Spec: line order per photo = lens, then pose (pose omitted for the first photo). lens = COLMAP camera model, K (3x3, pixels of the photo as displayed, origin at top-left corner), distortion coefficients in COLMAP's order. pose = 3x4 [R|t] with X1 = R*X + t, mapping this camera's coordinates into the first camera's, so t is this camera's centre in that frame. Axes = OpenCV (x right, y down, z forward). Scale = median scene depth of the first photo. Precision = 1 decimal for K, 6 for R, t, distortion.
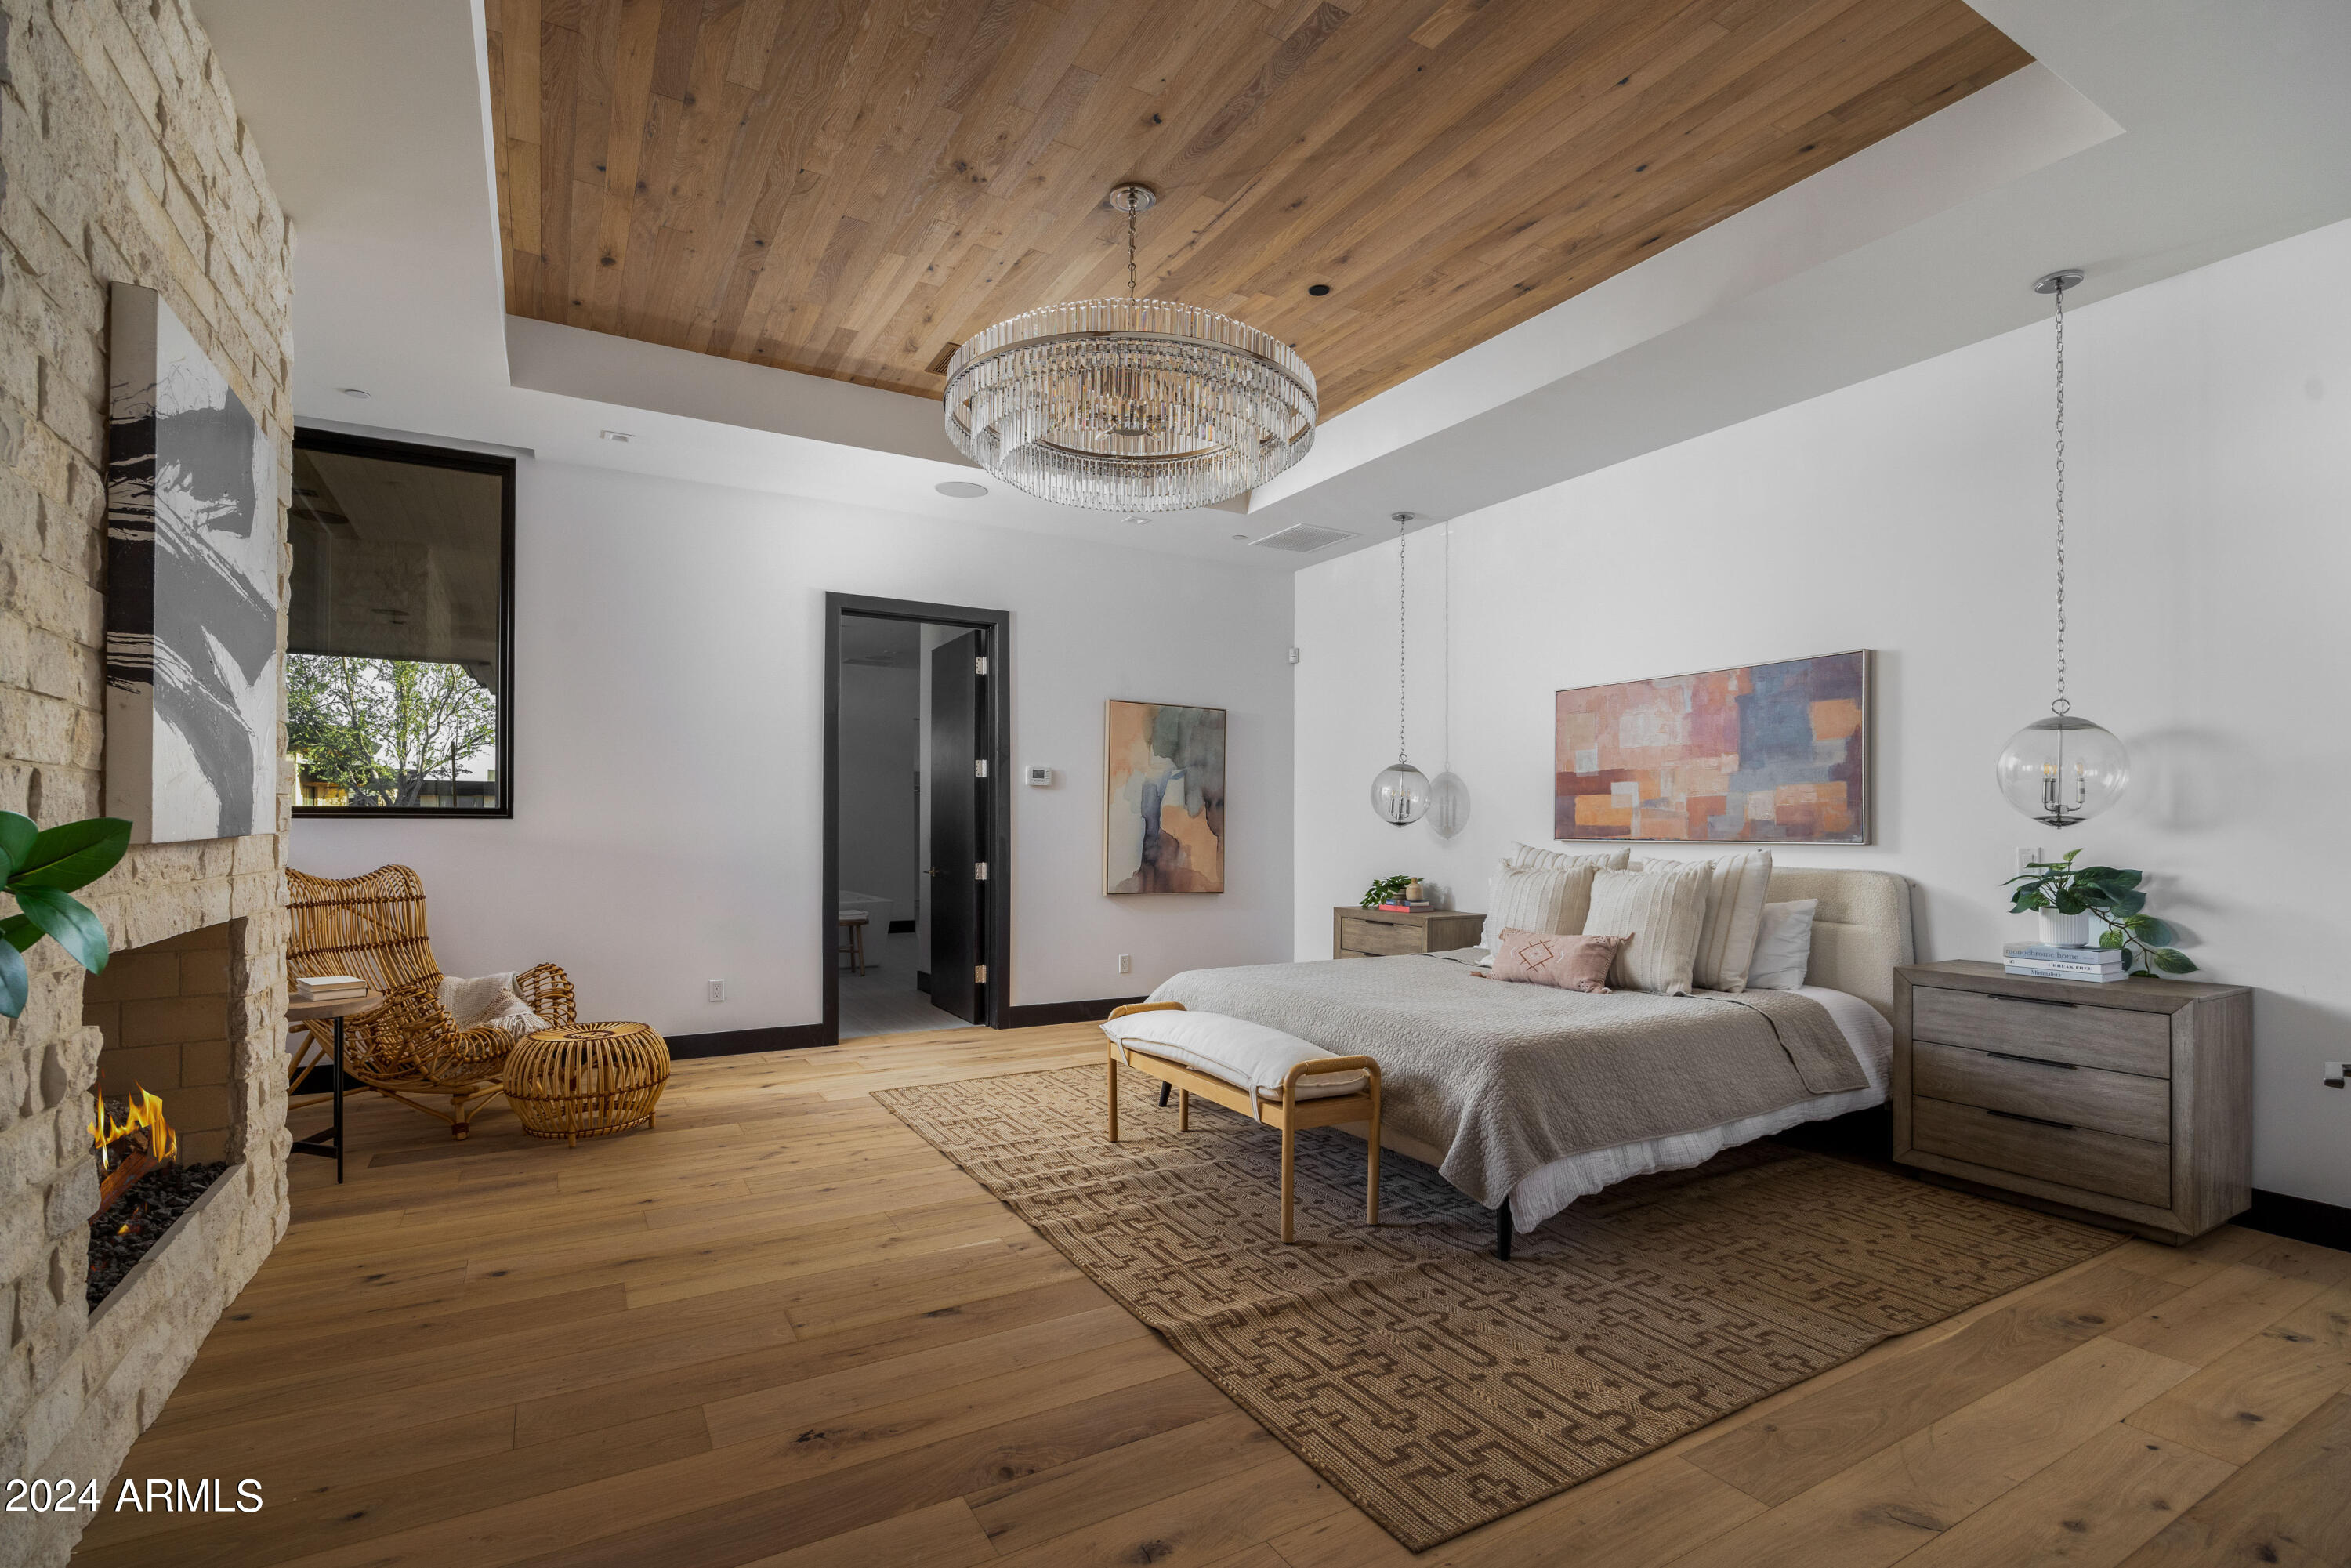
lens RADIAL K [[1085.7, 0, 1171.8], [0, 1085.7, 826.1], [0, 0, 1]] dist [-0.010323, 0.000335]
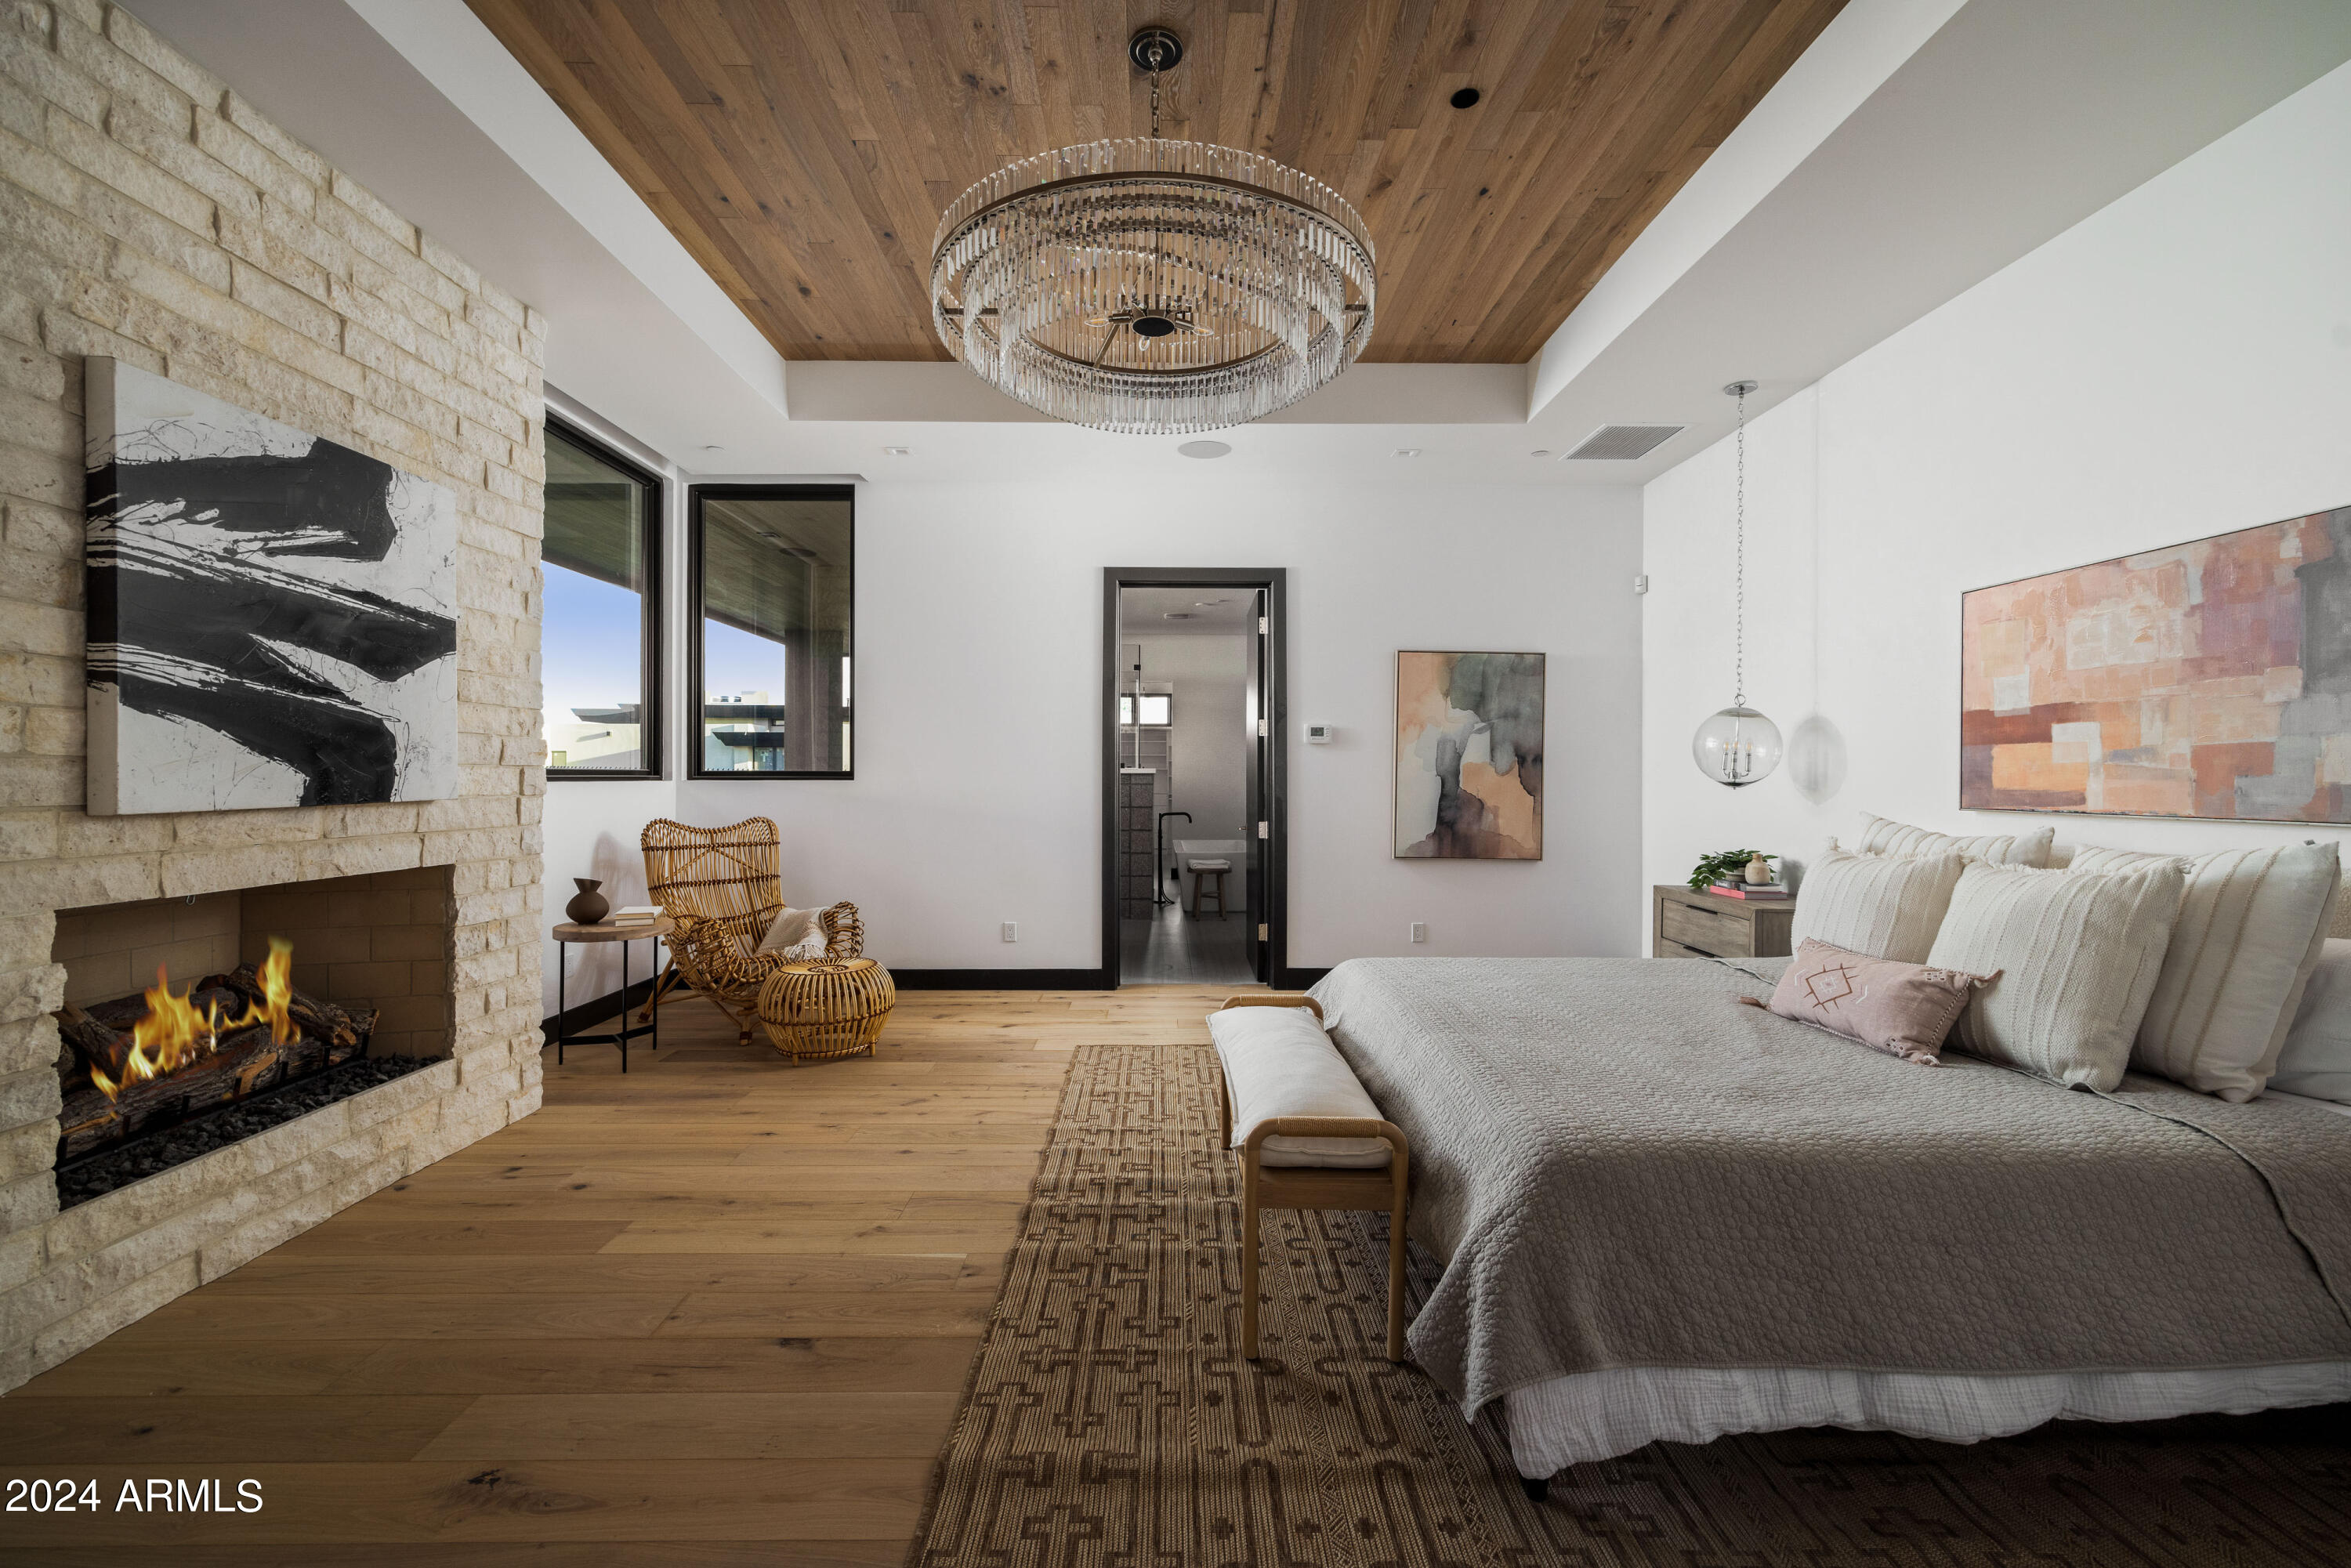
lens RADIAL K [[949.2, 0, 1165.2], [0, 949.2, 779.7], [0, 0, 1]] dist [0.002771, 0.000331]
pose [[0.868535, -0.000330, -0.495628, 0.267988], [0.001607, 0.999996, 0.002150, -0.010467], [0.495626, -0.002664, 0.868532, 0.284484]]
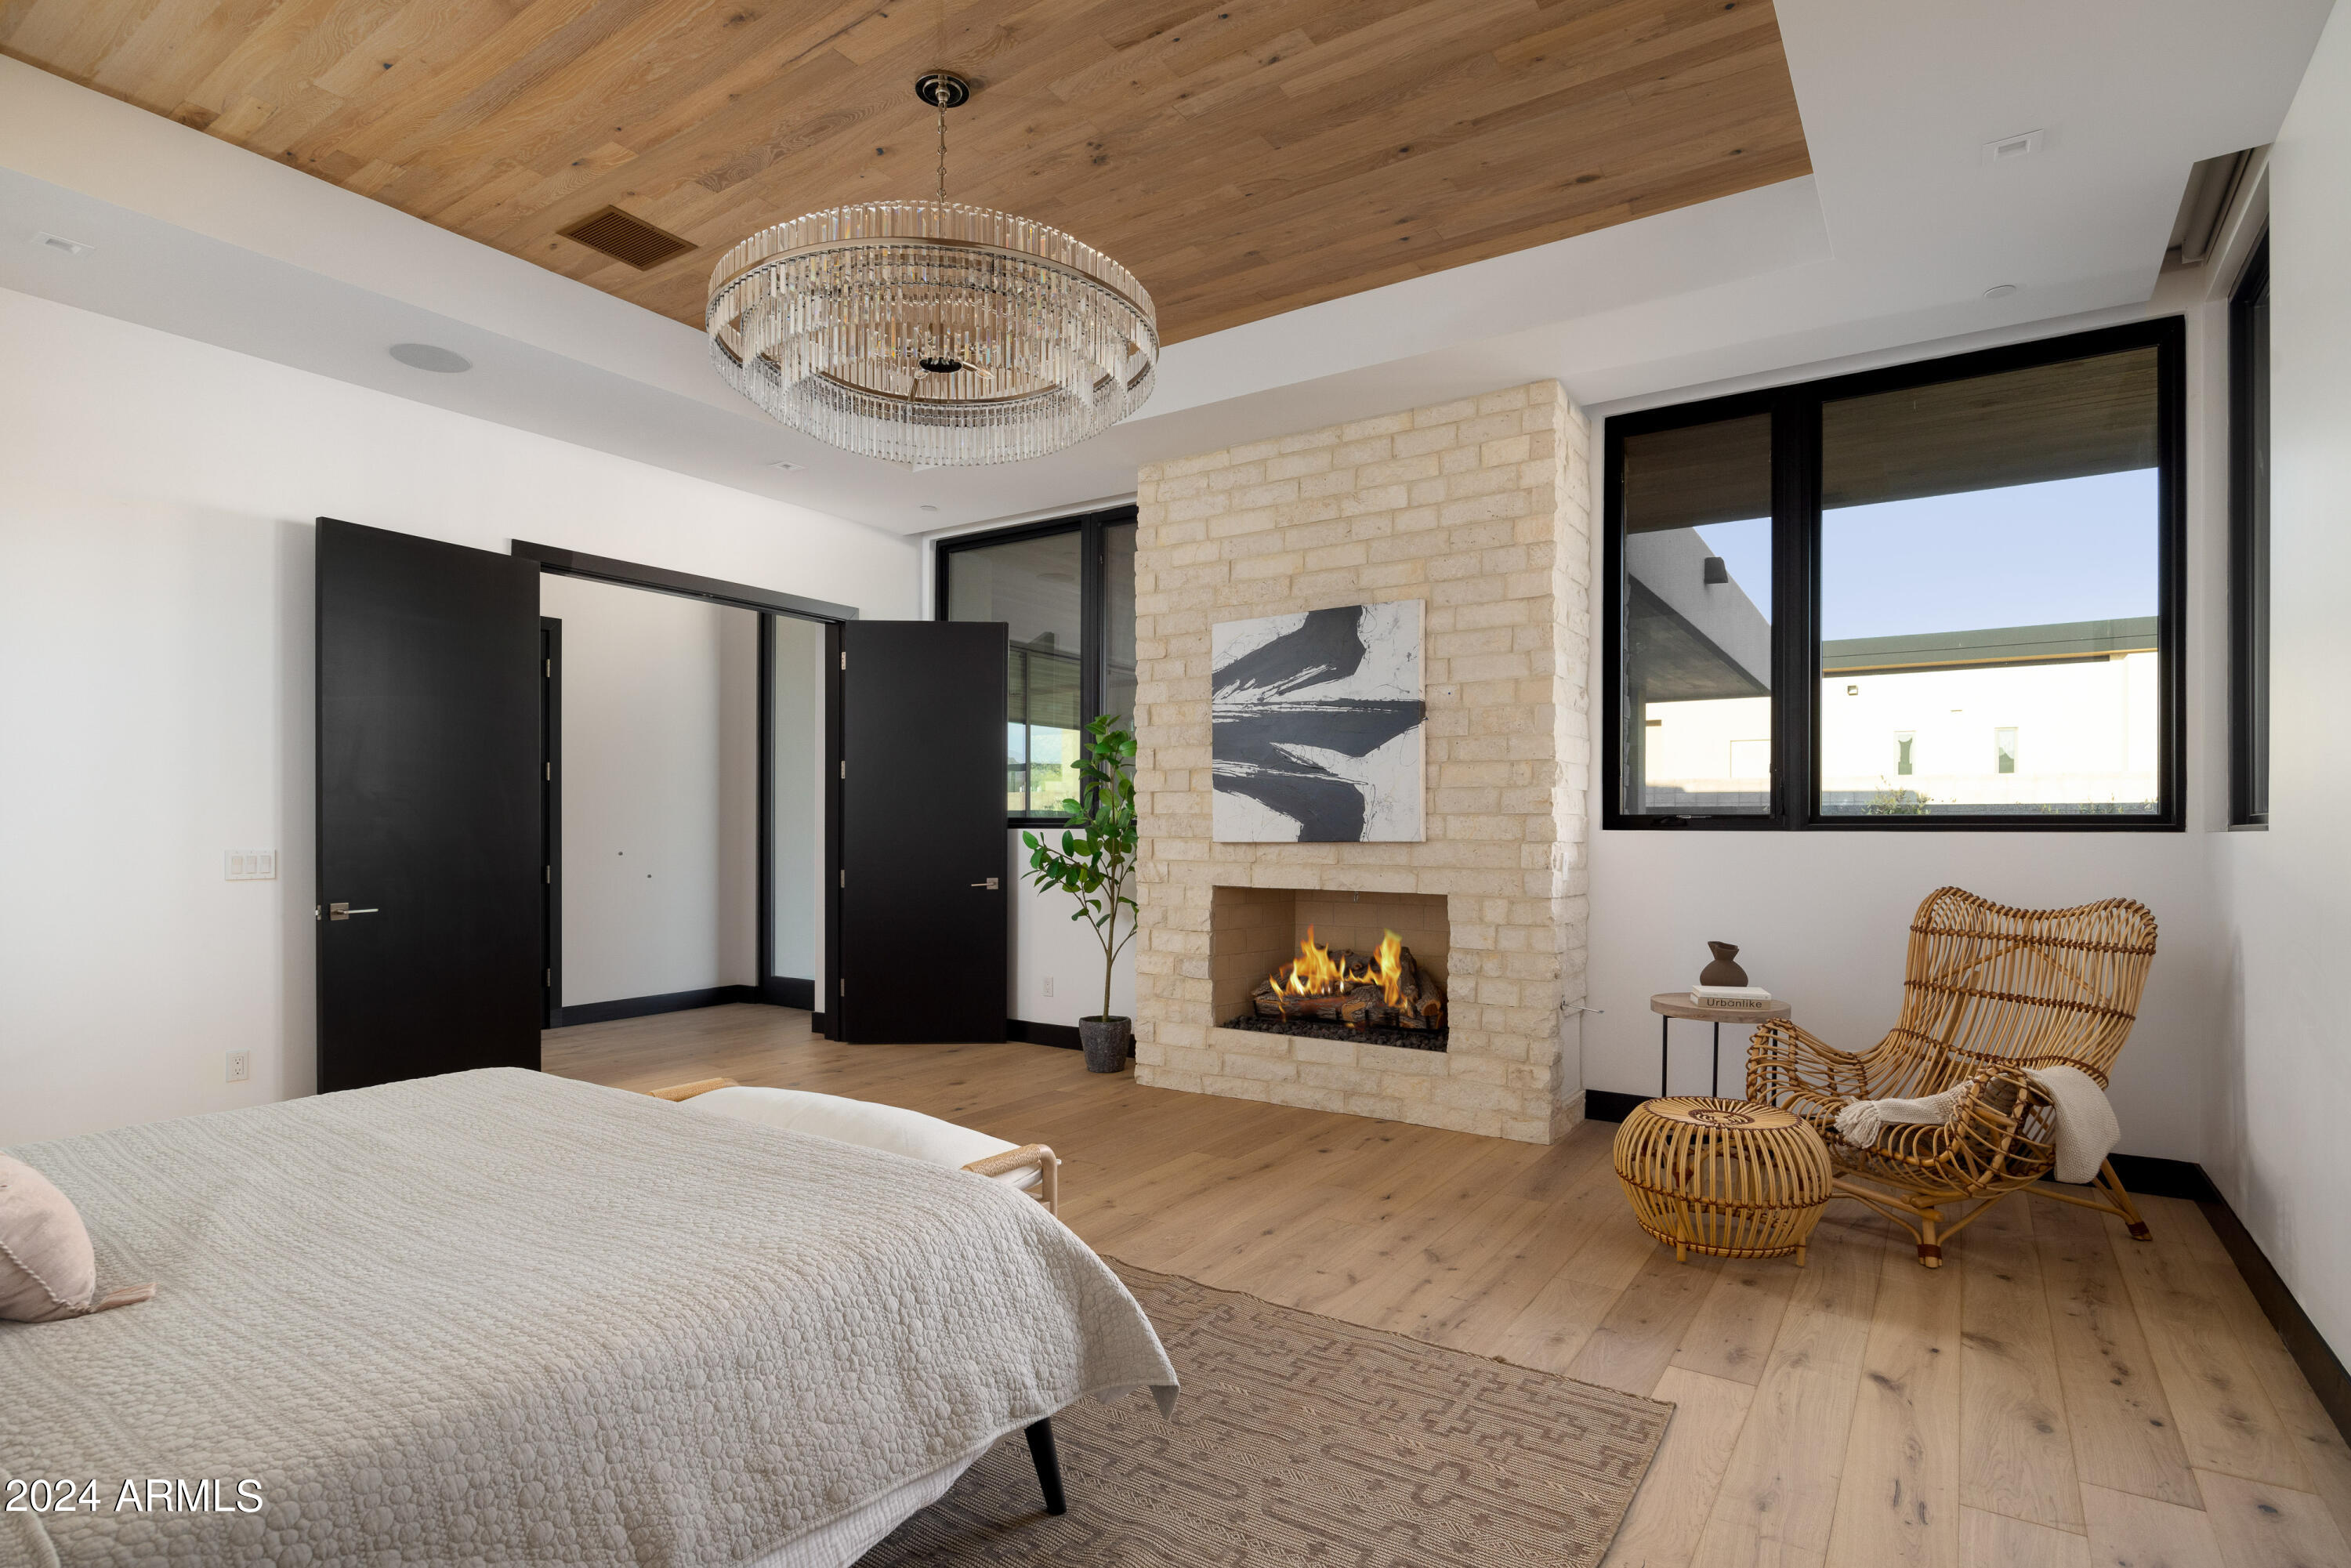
lens RADIAL K [[1193.0, 0, 1169.4], [0, 1193.0, 826.6], [0, 0, 1]] dist [-0.002304, -0.000222]
pose [[-0.896855, -0.006780, -0.442272, 0.168172], [-0.005864, 0.999977, -0.003440, -0.004307], [0.442285, -0.000492, -0.896874, 1.514052]]
